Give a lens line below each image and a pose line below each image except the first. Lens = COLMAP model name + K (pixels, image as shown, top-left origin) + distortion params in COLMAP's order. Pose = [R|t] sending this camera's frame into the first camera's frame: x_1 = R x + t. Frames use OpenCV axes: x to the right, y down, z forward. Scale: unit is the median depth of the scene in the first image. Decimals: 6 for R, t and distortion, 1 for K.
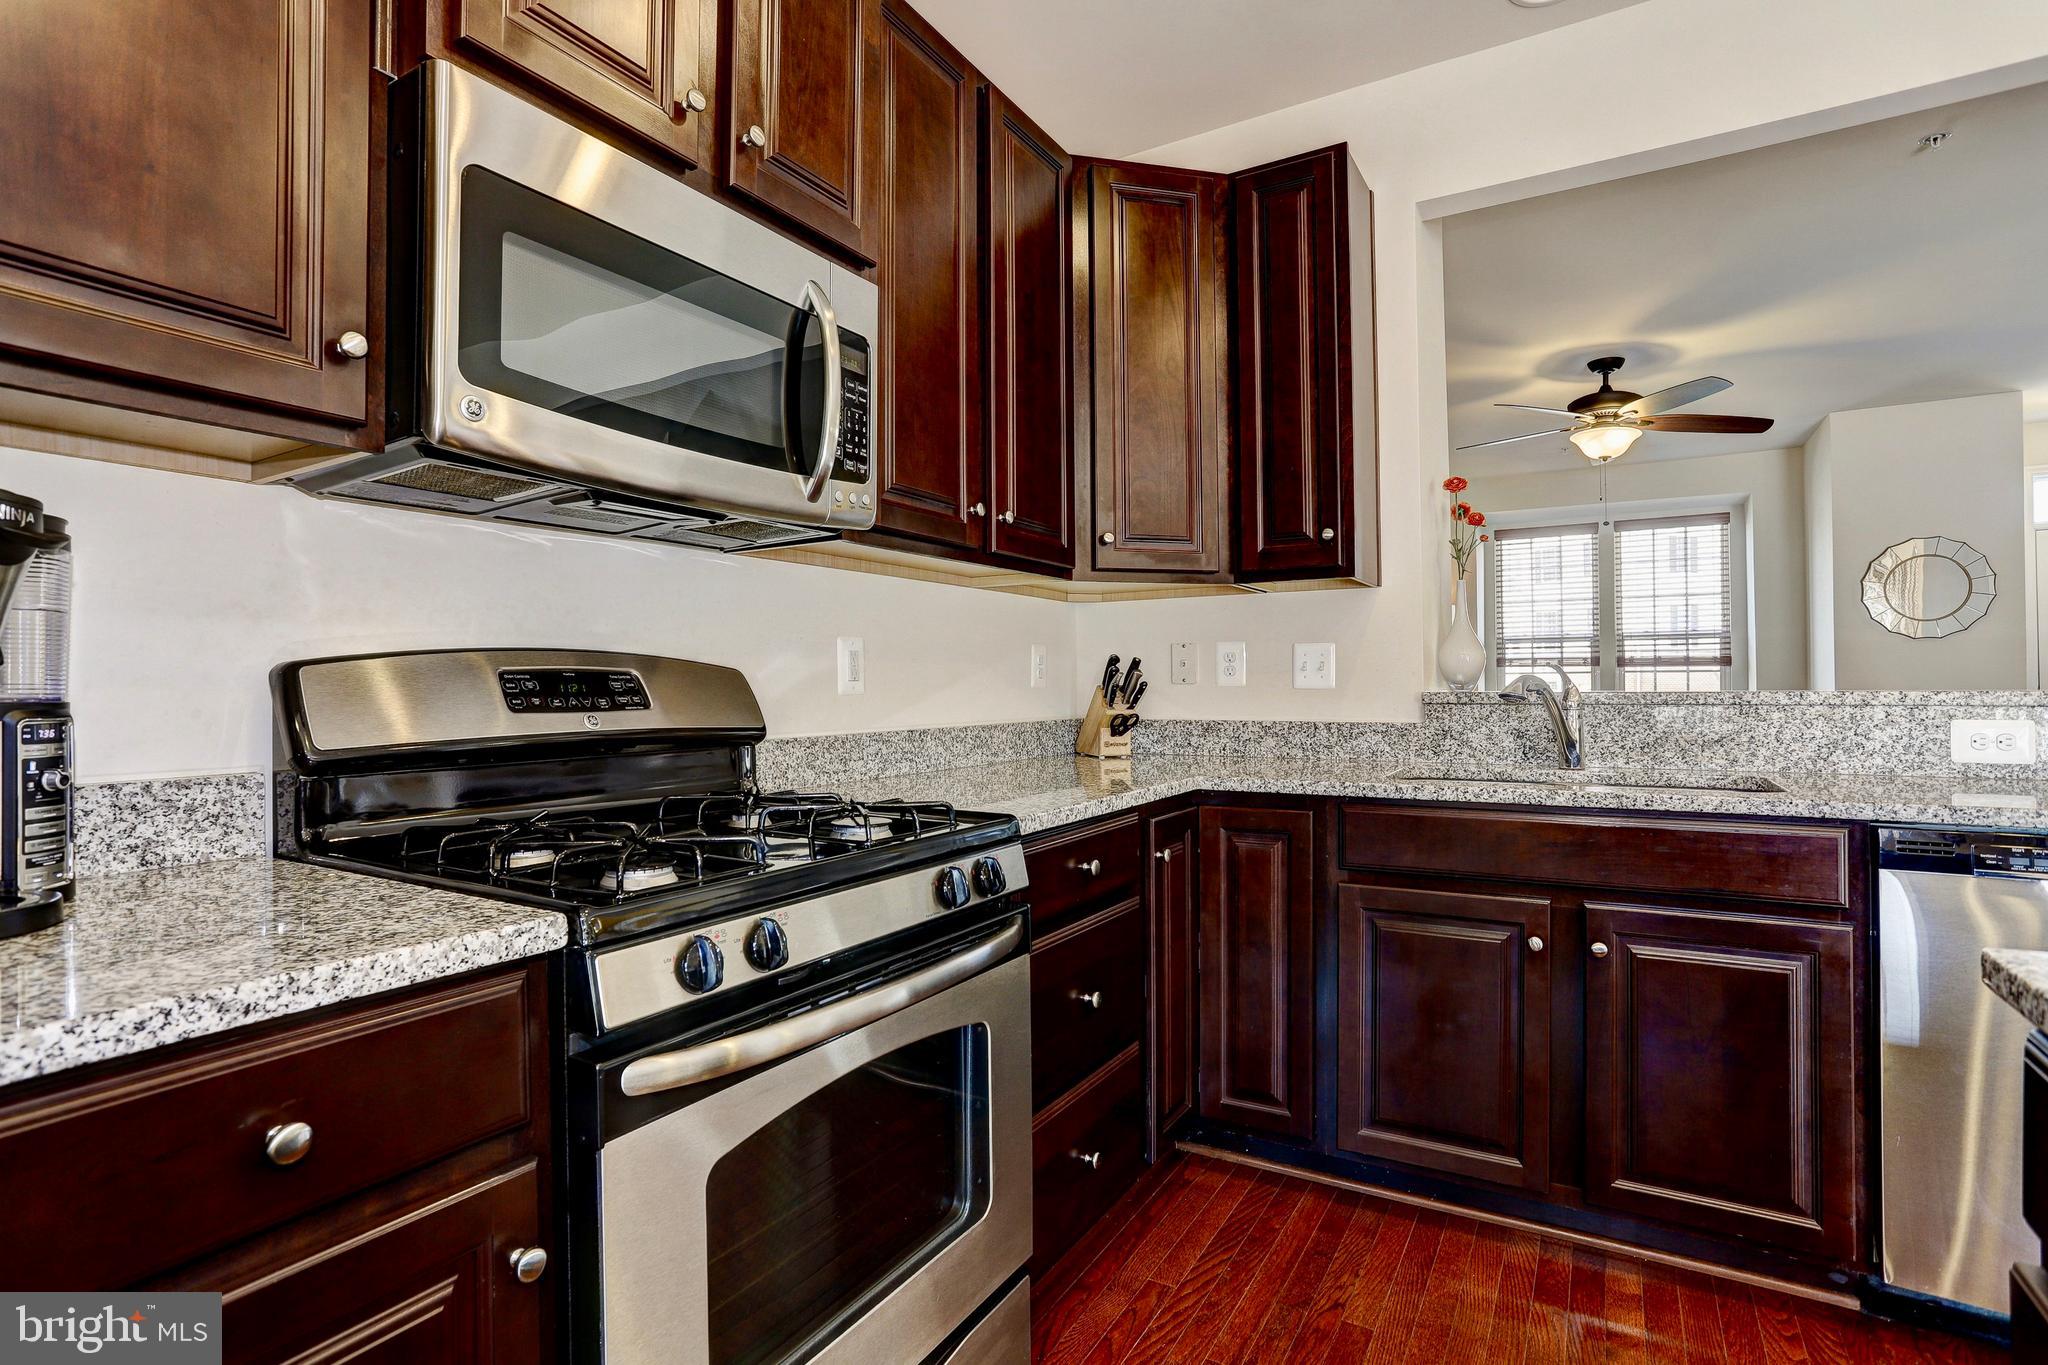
lens RADIAL K [[999.9, 0, 1023.8], [0, 999.9, 675.3], [0, 0, 1]] dist [-0.045465, 0.028298]
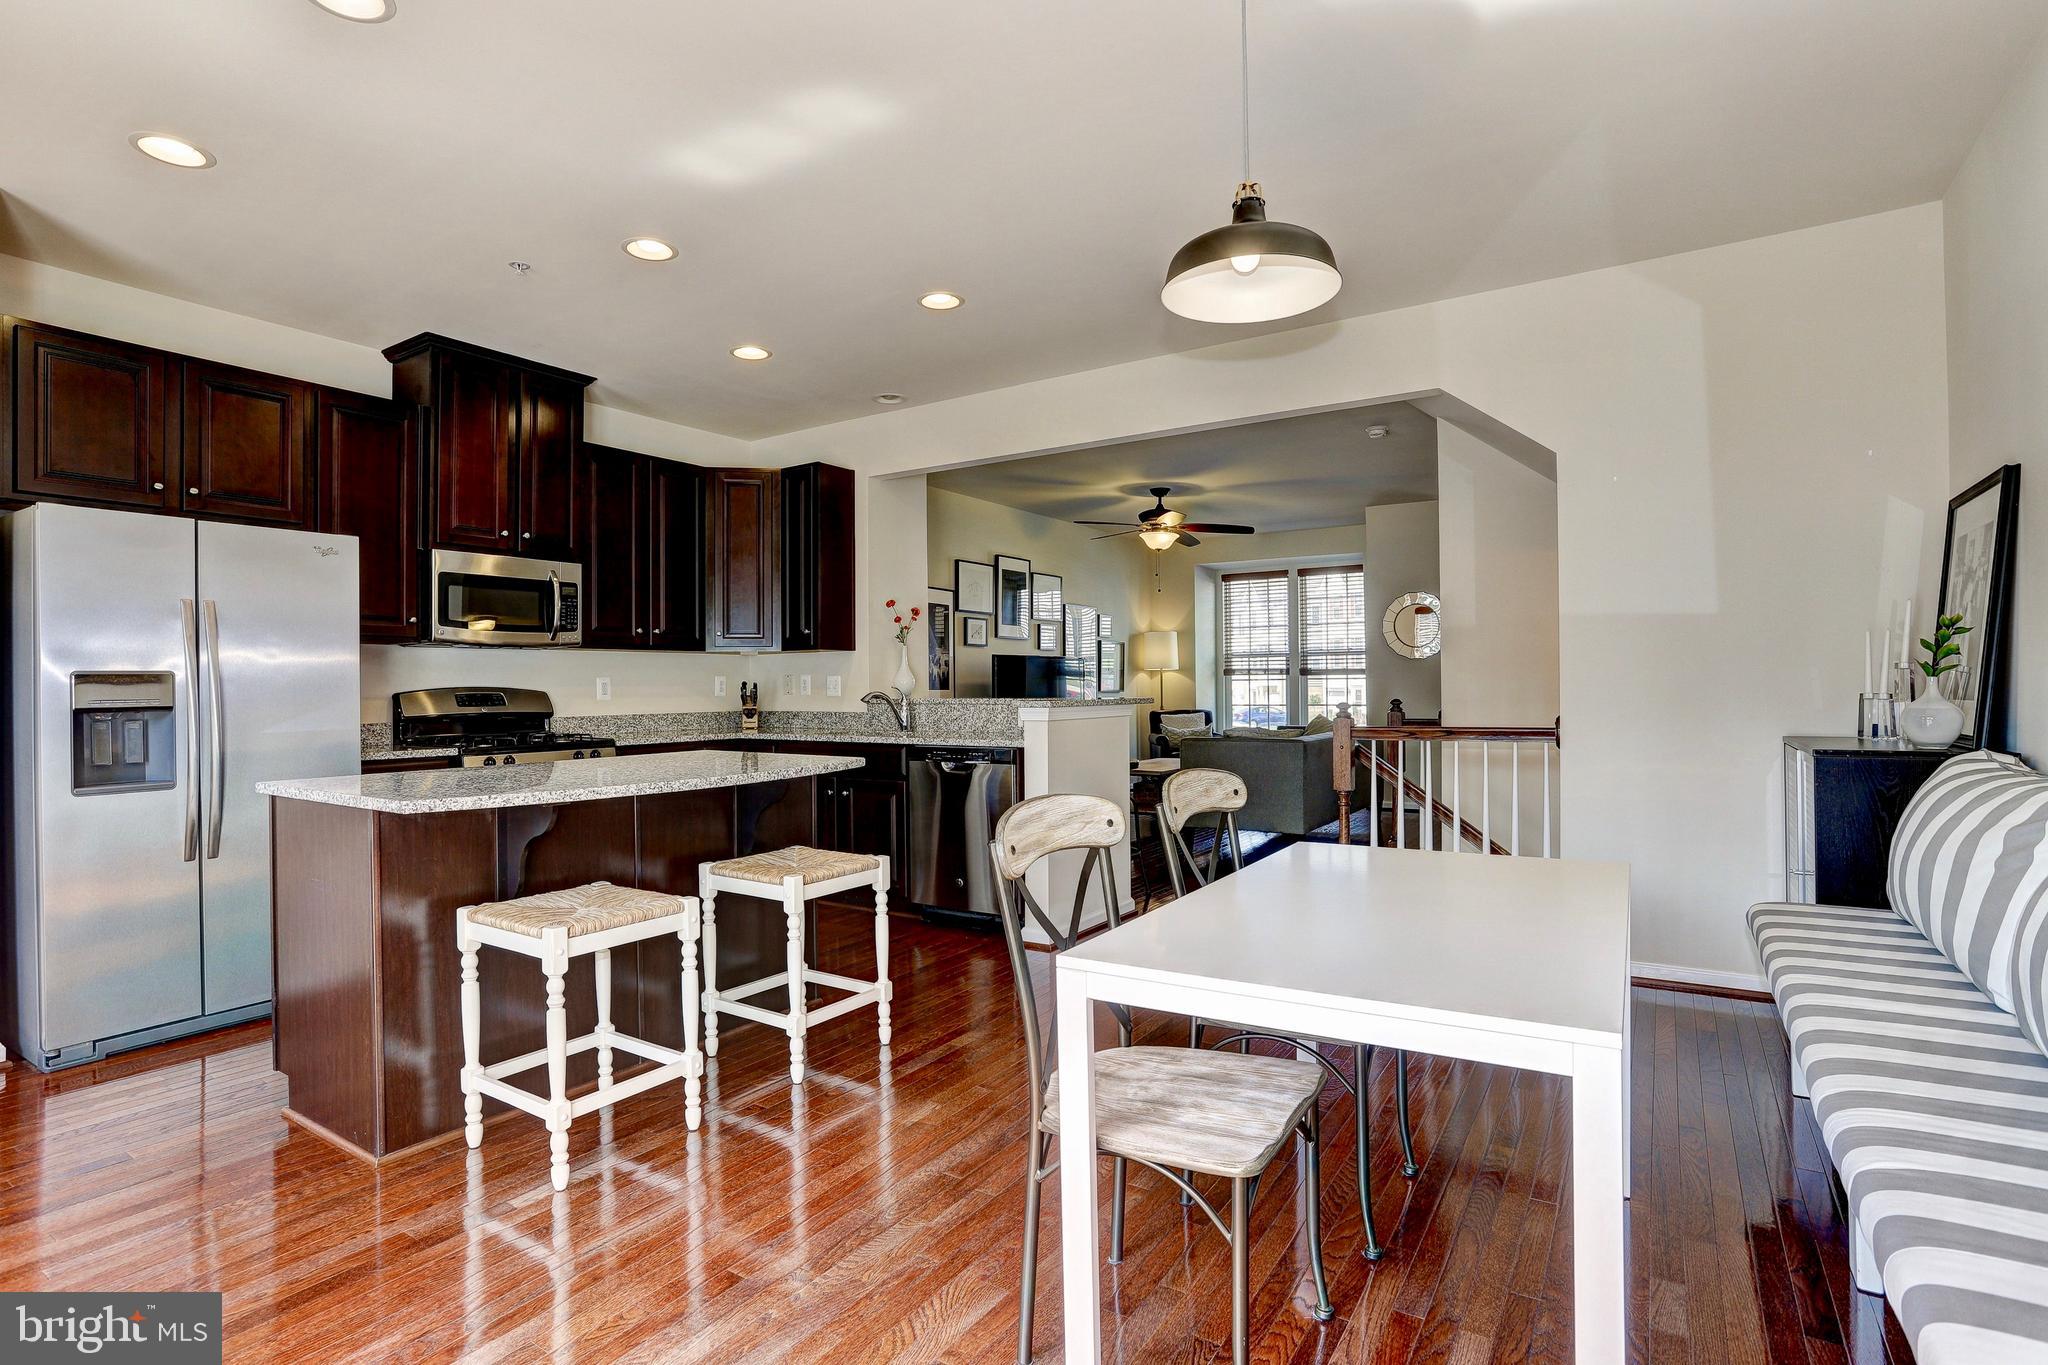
lens RADIAL K [[1008.7, 0, 1006.1], [0, 1008.7, 677.7], [0, 0, 1]] dist [-0.044627, 0.032563]
pose [[0.998358, -0.002786, -0.057221, 0.772546], [0.002988, 0.999990, 0.003439, -0.033381], [0.057211, -0.003605, 0.998356, -1.148529]]
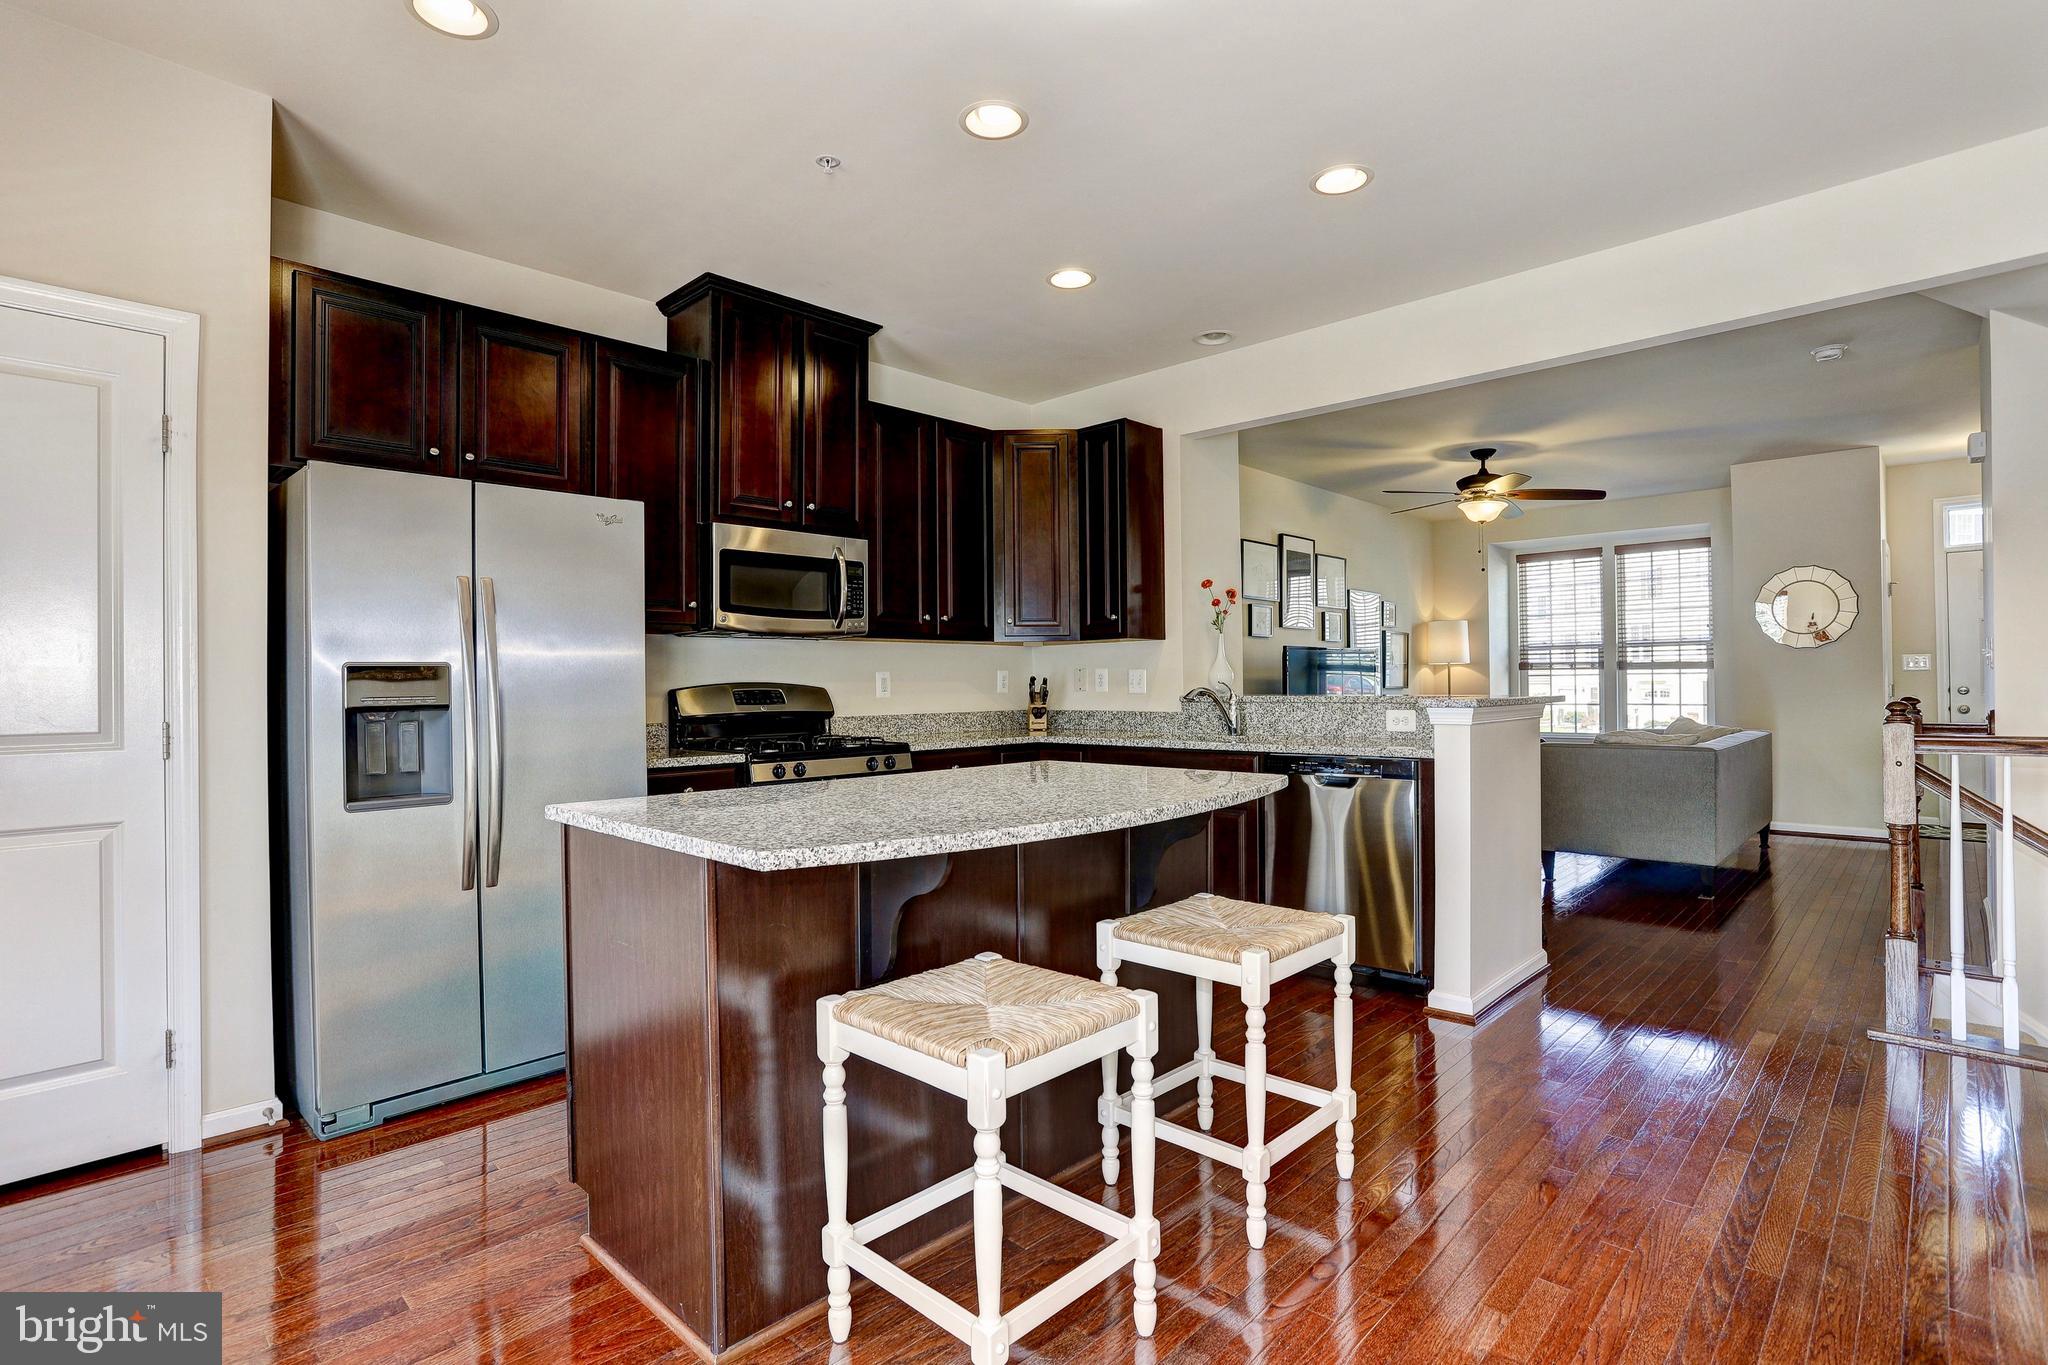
lens RADIAL K [[999.9, 0, 1023.8], [0, 999.9, 675.3], [0, 0, 1]] dist [-0.045465, 0.028298]
pose [[0.974665, -0.005625, -0.223597, 0.490029], [0.006248, 0.999978, 0.002083, -0.025530], [0.223581, -0.003427, 0.974679, -0.852564]]
